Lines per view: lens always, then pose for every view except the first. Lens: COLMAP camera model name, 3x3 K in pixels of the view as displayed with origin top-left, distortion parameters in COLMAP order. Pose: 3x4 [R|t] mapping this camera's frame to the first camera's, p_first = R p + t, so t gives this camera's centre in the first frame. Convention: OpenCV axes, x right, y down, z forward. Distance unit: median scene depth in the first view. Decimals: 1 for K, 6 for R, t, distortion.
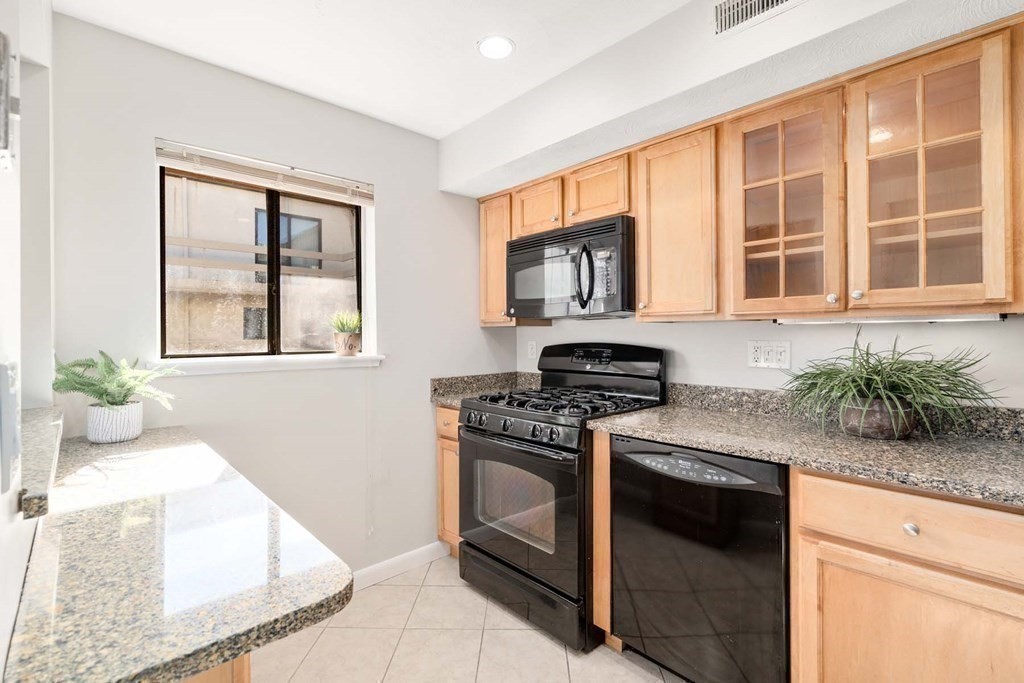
lens RADIAL K [[465.7, 0, 506.5], [0, 465.7, 333.5], [0, 0, 1]] dist [0.001119, 0.000251]
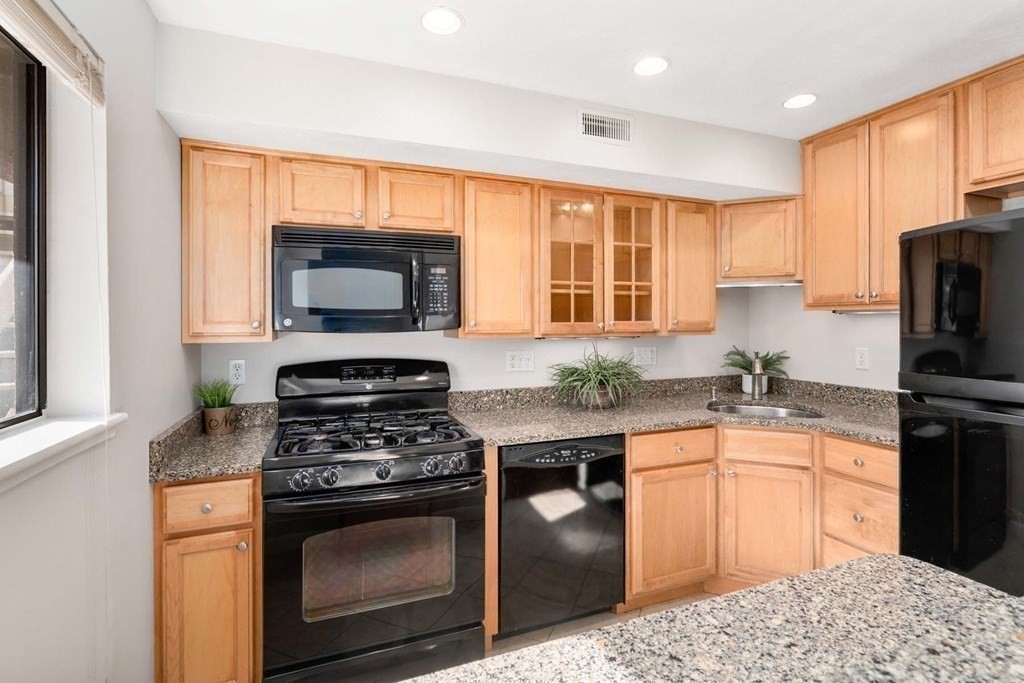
lens RADIAL K [[484.6, 0, 512.1], [0, 484.6, 321.6], [0, 0, 1]] dist [-0.002657, -0.000085]
pose [[0.369133, 0.003797, 0.929369, -0.793141], [-0.002174, 0.999992, -0.003223, -0.067953], [-0.929374, -0.000831, 0.369138, 0.553418]]
